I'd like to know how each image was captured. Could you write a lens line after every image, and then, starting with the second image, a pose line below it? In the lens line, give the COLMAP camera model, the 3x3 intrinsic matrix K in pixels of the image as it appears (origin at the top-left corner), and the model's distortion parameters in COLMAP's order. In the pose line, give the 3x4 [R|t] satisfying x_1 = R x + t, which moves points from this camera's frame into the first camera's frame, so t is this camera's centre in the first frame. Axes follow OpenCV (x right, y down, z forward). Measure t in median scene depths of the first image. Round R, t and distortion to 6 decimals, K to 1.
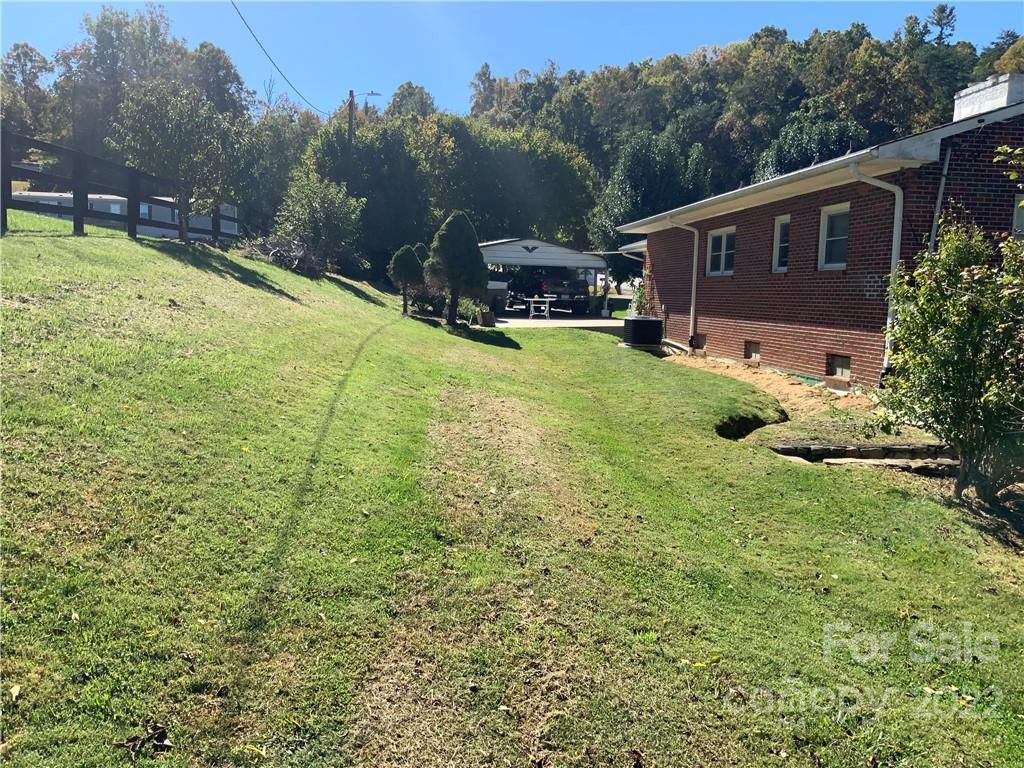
lens RADIAL K [[830.3, 0, 509.3], [0, 830.3, 389.2], [0, 0, 1]] dist [0.010892, -0.057936]
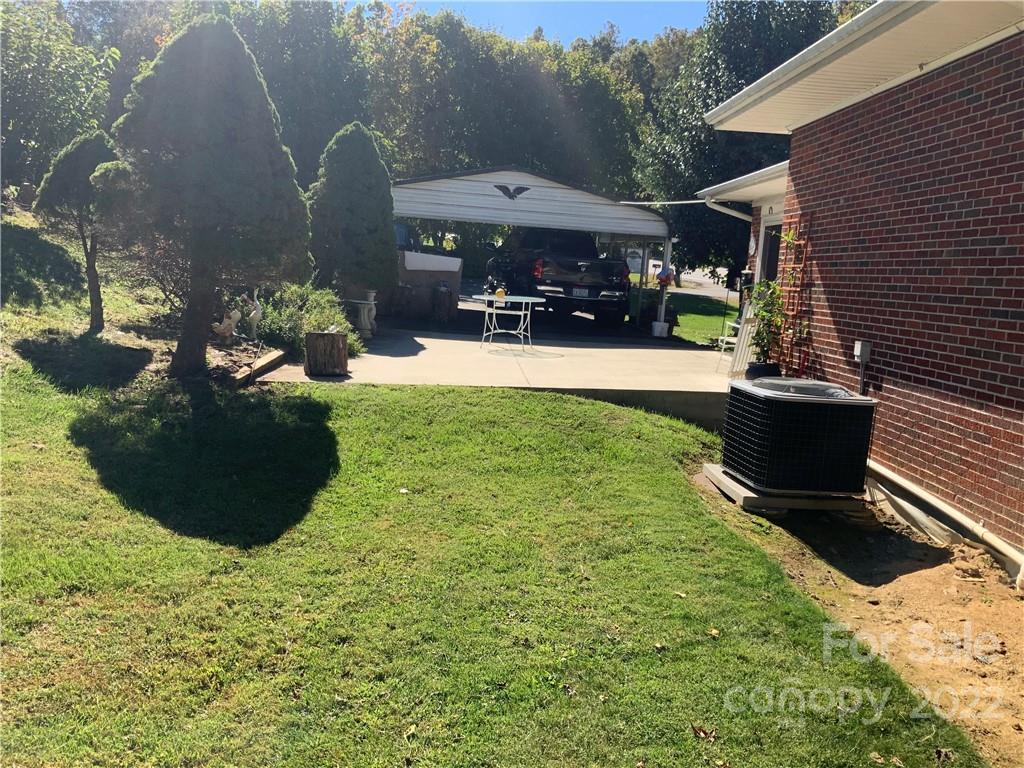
lens RADIAL K [[830.3, 0, 508.6], [0, 830.3, 383.7], [0, 0, 1]] dist [0.010892, -0.057936]
pose [[0.997210, 0.049323, -0.056031, 0.013128], [-0.048633, 0.998724, 0.013619, -0.014679], [0.056632, -0.010856, 0.998336, 0.119918]]
